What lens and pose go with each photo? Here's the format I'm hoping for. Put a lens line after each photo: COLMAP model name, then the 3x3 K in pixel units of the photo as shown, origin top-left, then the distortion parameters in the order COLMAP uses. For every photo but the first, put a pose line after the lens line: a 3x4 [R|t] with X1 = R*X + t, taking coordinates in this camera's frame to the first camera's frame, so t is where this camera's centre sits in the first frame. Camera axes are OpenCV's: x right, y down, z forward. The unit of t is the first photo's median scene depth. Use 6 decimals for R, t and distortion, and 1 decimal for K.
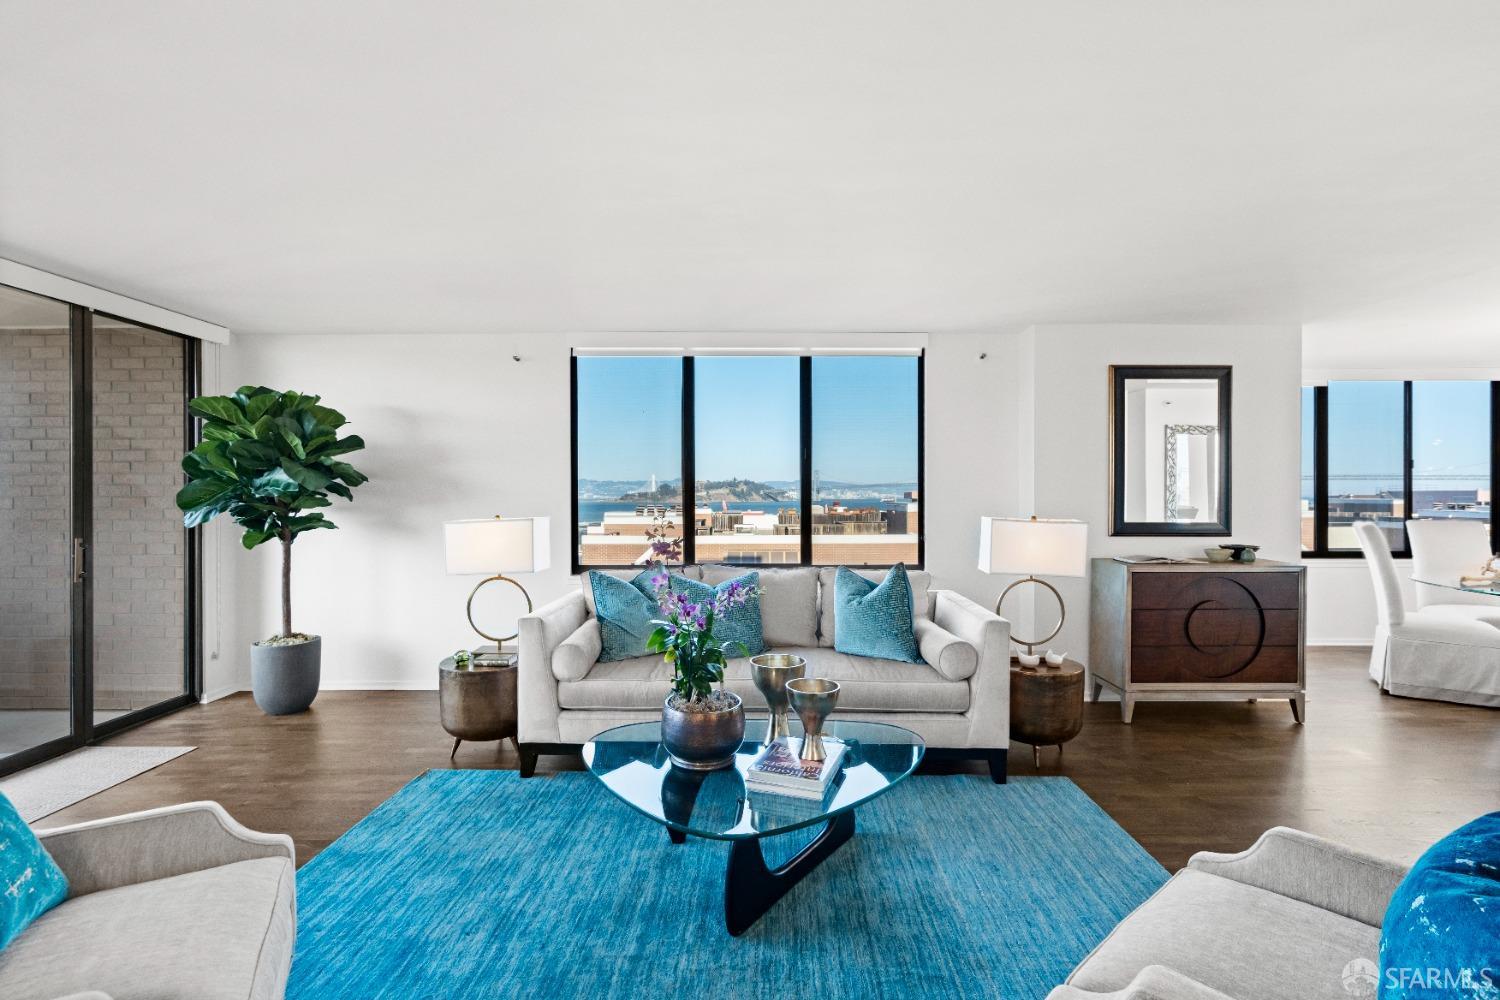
lens RADIAL K [[676.6, 0, 748.6], [0, 676.6, 499.8], [0, 0, 1]] dist [-0.003344, 0.000416]
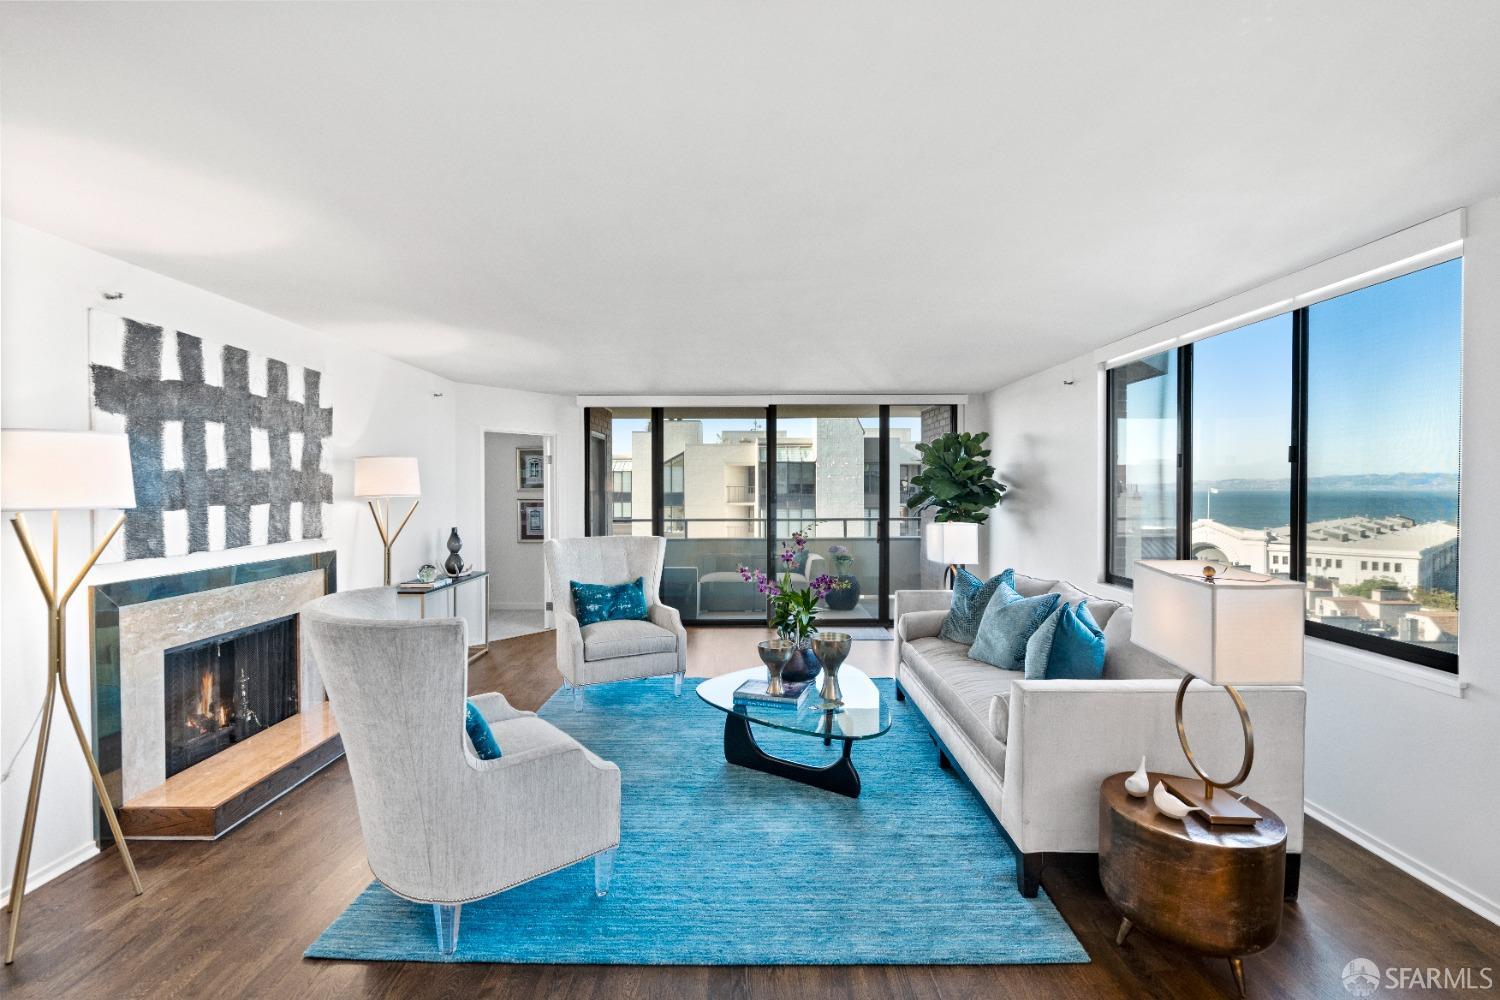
lens RADIAL K [[676.6, 0, 747.0], [0, 676.6, 501.1], [0, 0, 1]] dist [-0.003344, 0.000416]
pose [[0.013969, 0.021947, -0.999662, 0.819212], [-0.004780, 0.999749, 0.021882, -0.036744], [0.999891, 0.004473, 0.014070, 0.479193]]
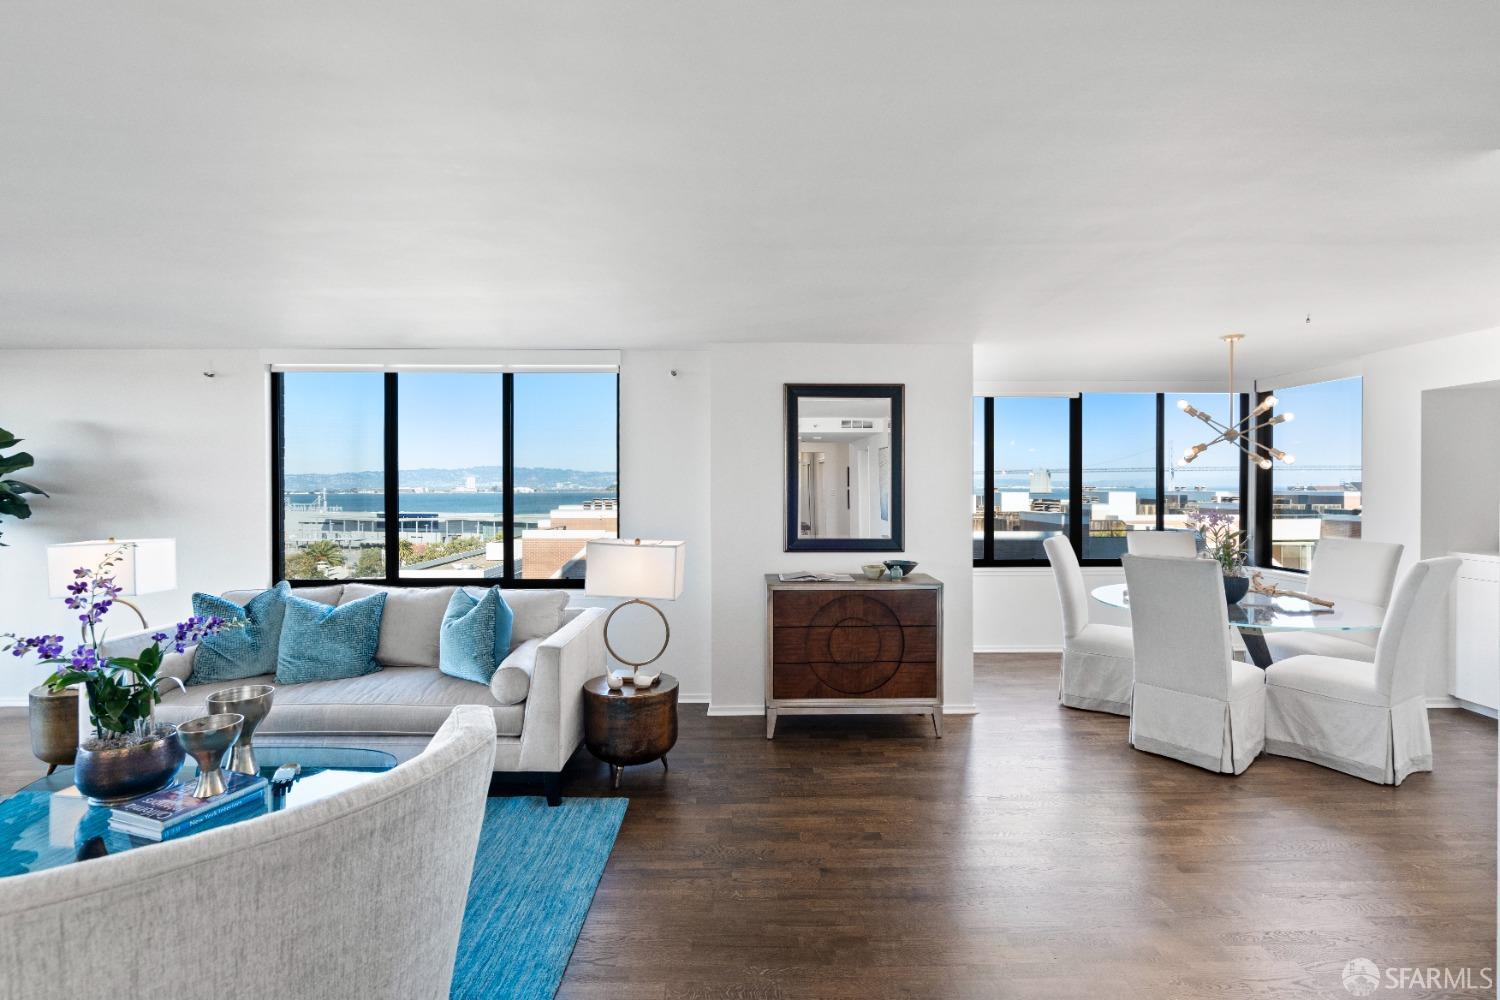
lens RADIAL K [[676.6, 0, 744.9], [0, 676.6, 489.1], [0, 0, 1]] dist [-0.003344, 0.000416]
pose [[0.999878, -0.000998, 0.015608, 0.461278], [0.001028, 0.999998, -0.001911, -0.039254], [-0.015606, 0.001927, 0.999876, -0.016867]]
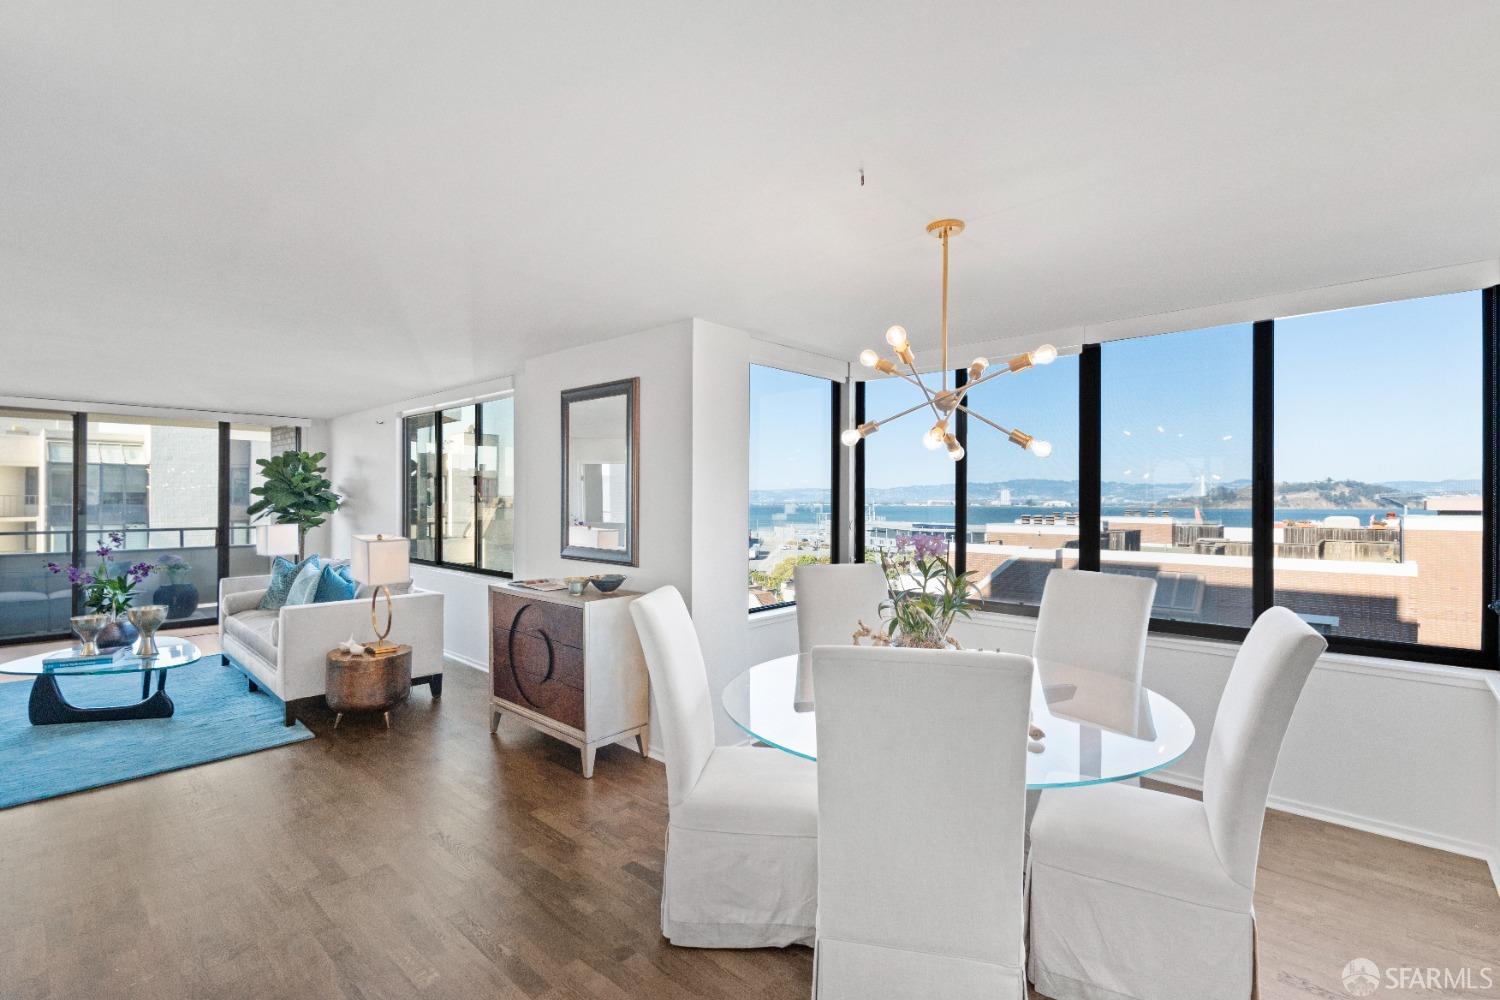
lens RADIAL K [[676.6, 0, 751.3], [0, 676.6, 496.5], [0, 0, 1]] dist [-0.003344, 0.000416]
pose [[0.745576, 0.001087, -0.666420, 1.435741], [-0.008397, 0.999935, -0.007764, -0.034156], [0.666368, 0.011385, 0.745537, 0.430112]]
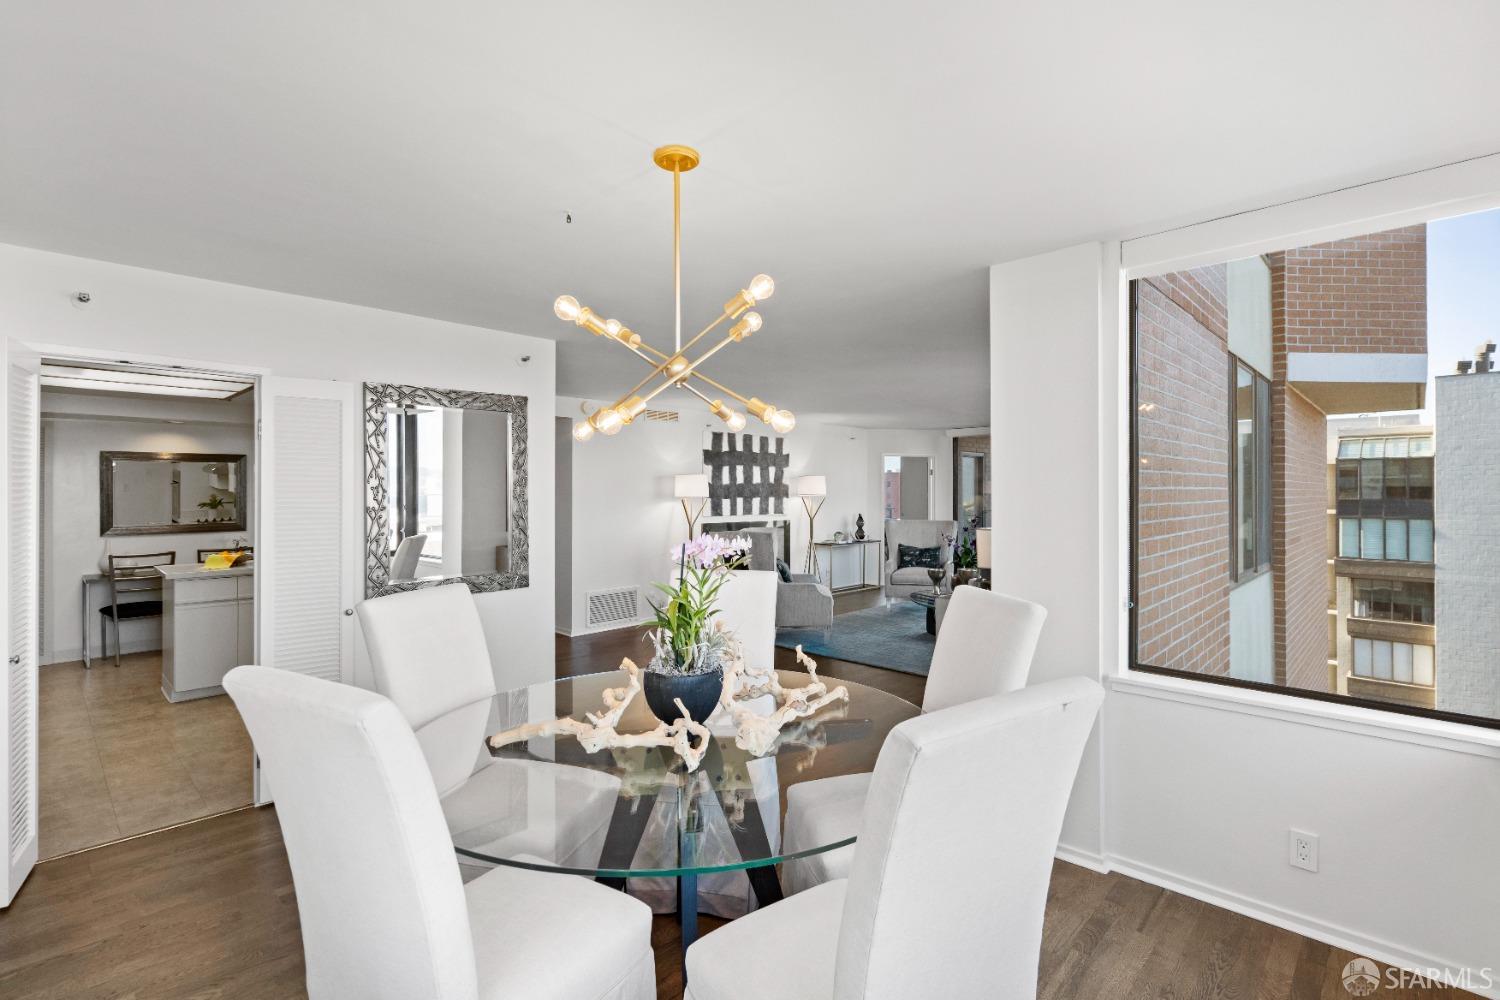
lens RADIAL K [[676.6, 0, 756.9], [0, 676.6, 490.2], [0, 0, 1]] dist [-0.003344, 0.000416]
pose [[-0.672869, 0.000705, -0.739761, 1.504359], [-0.004141, 0.999980, 0.004719, -0.043600], [0.739750, 0.006239, -0.672853, 1.292613]]
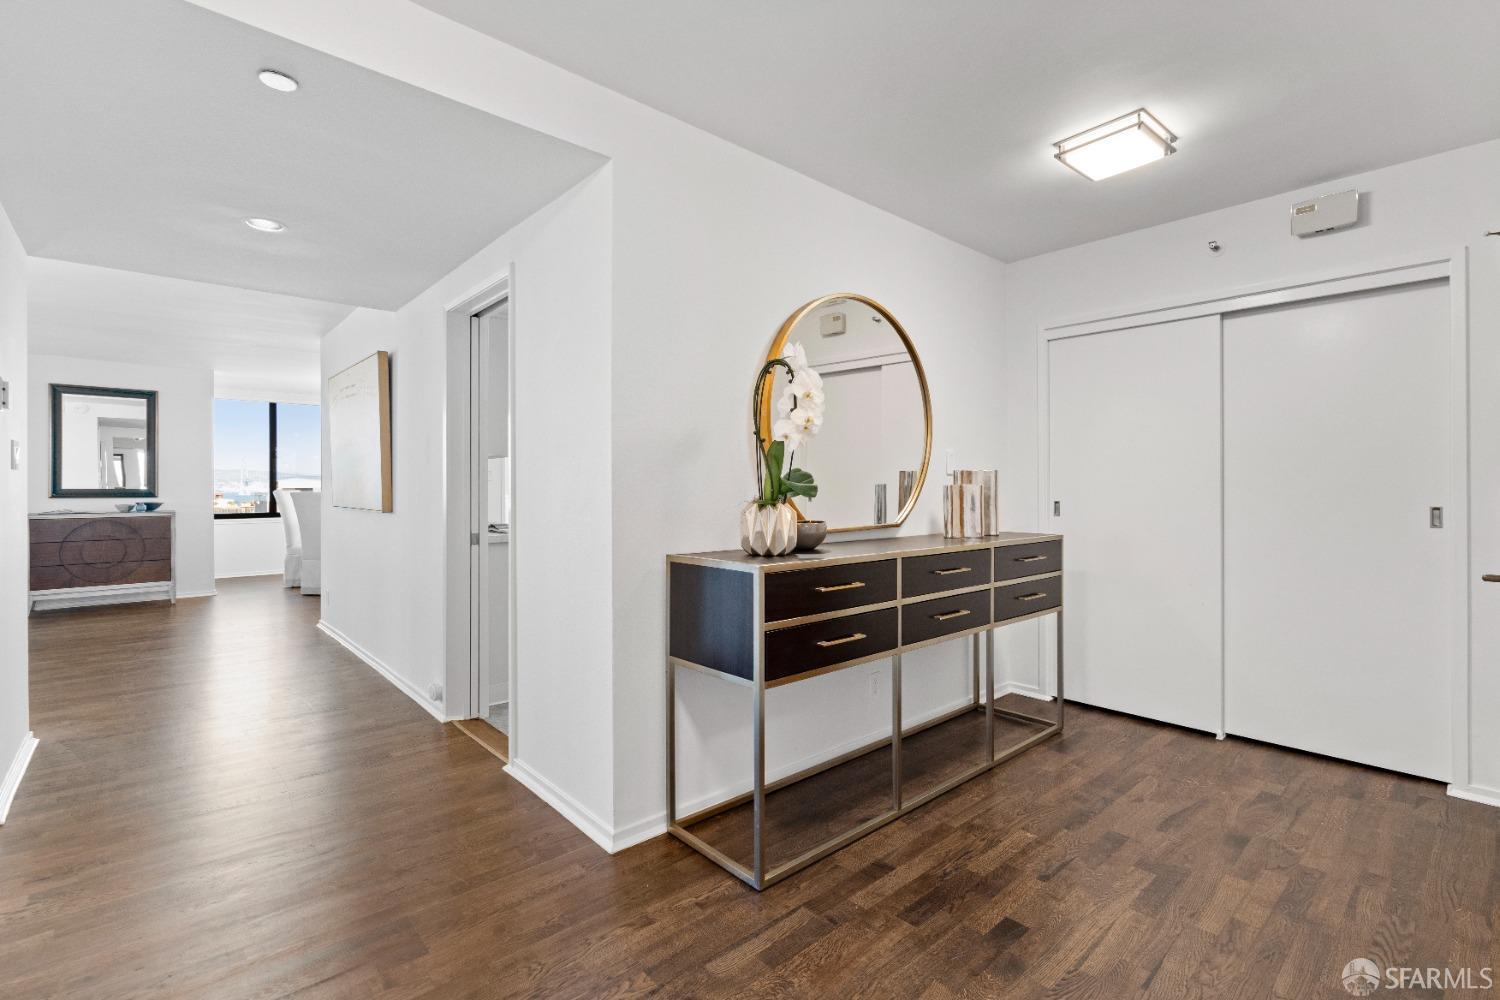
lens RADIAL K [[676.6, 0, 752.1], [0, 676.6, 492.3], [0, 0, 1]] dist [-0.003344, 0.000416]
pose [[0.735578, -0.004671, 0.677424, 0.669729], [-0.001902, 0.999958, 0.008959, 0.024670], [-0.677437, -0.007879, 0.735538, -1.150920]]
